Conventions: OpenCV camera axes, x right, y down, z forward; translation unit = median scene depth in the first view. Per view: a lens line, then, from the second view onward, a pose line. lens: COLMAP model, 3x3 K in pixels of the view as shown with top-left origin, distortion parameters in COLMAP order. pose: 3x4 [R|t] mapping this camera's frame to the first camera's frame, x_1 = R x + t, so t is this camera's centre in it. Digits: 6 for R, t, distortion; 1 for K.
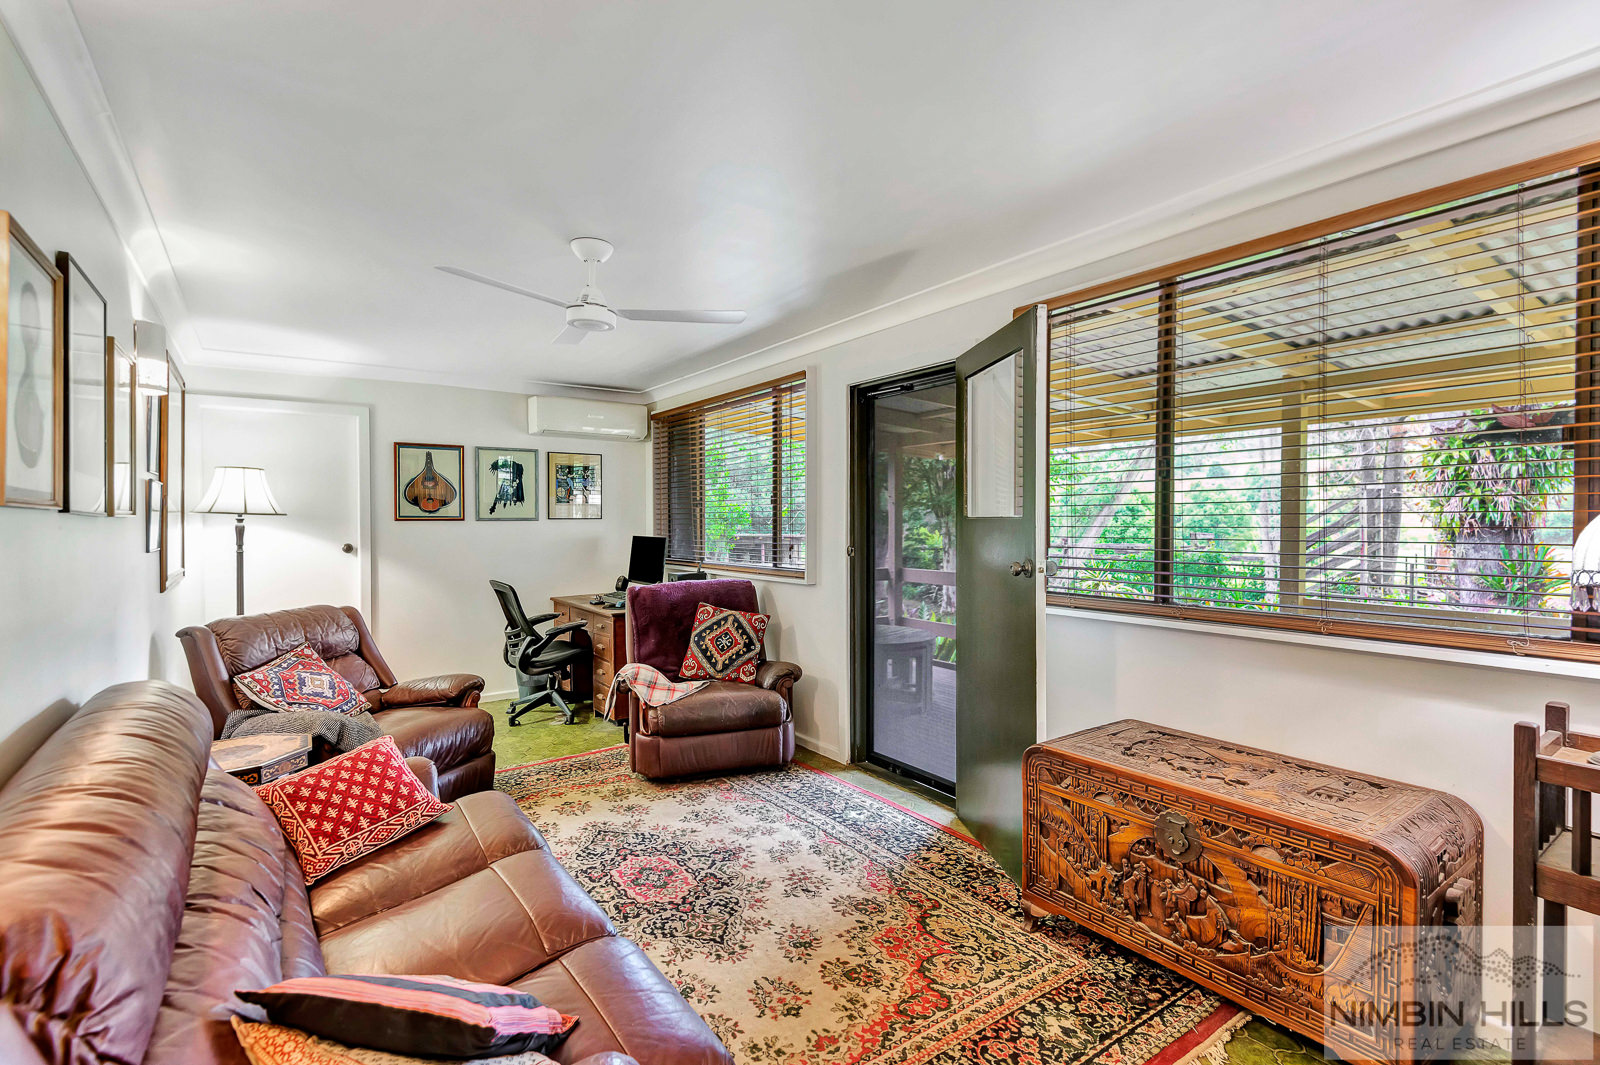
lens RADIAL K [[744.0, 0, 811.6], [0, 744.0, 529.3], [0, 0, 1]] dist [0.010074, -0.001994]
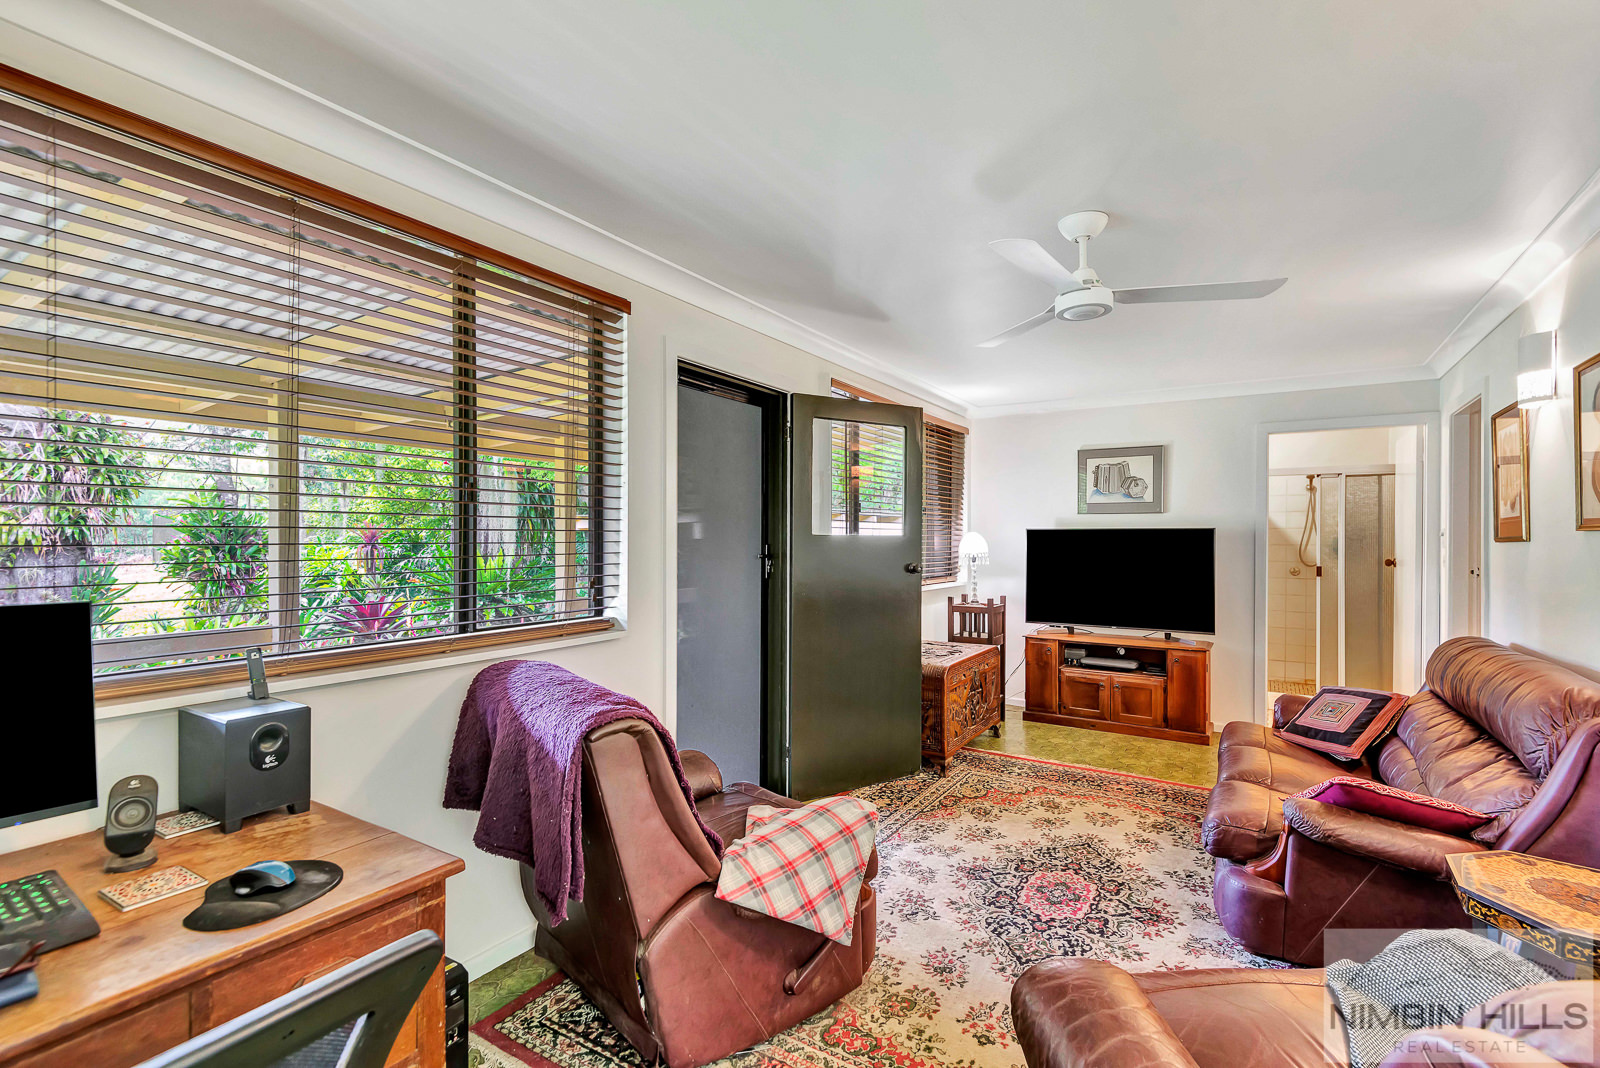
lens RADIAL K [[744.0, 0, 807.0], [0, 744.0, 530.4], [0, 0, 1]] dist [0.010074, -0.001994]
pose [[-0.388841, 0.003185, 0.921299, -1.061373], [0.001952, 0.999995, -0.002633, -0.022830], [-0.921303, 0.000775, -0.388845, 1.788415]]
